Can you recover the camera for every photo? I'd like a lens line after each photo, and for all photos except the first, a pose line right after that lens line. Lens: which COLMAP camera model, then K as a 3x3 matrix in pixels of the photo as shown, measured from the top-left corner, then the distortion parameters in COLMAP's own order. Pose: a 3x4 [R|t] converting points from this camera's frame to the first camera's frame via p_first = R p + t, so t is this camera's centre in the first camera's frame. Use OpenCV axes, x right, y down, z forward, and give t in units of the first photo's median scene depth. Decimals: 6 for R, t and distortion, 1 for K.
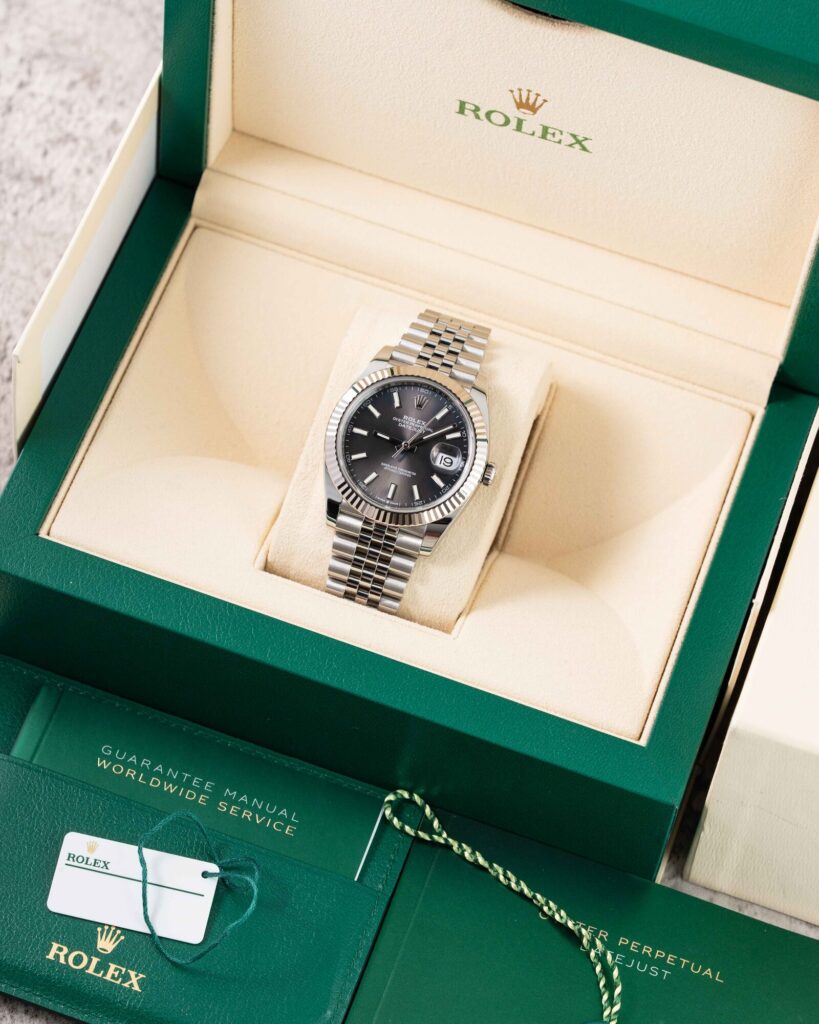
lens RADIAL K [[4430.1, 0, 408.8], [0, 4430.1, 511.5], [0, 0, 1]] dist [-0.114572, 0.000000]
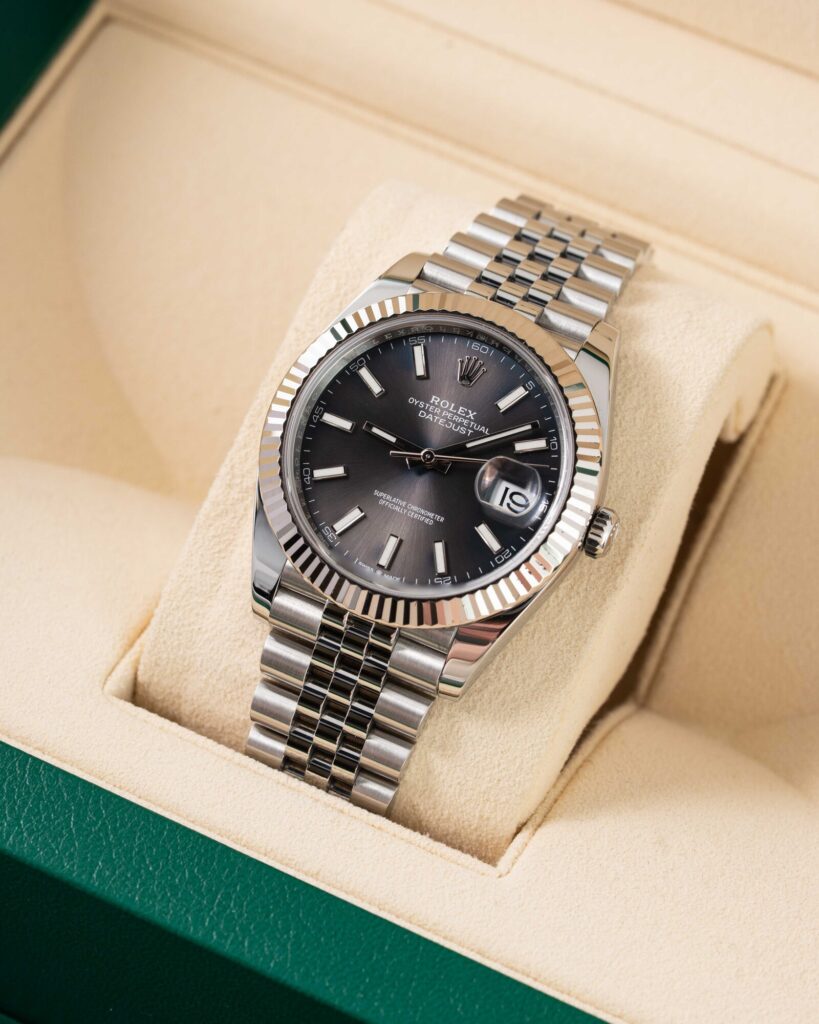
lens RADIAL K [[4430.1, 0, 411.1], [0, 4430.1, 512.5], [0, 0, 1]] dist [-0.114572, 0.000000]
pose [[0.987803, 0.078612, -0.134410, 0.061069], [-0.086036, 0.995019, -0.050341, 0.014757], [0.129783, 0.061291, 0.989646, 0.529452]]
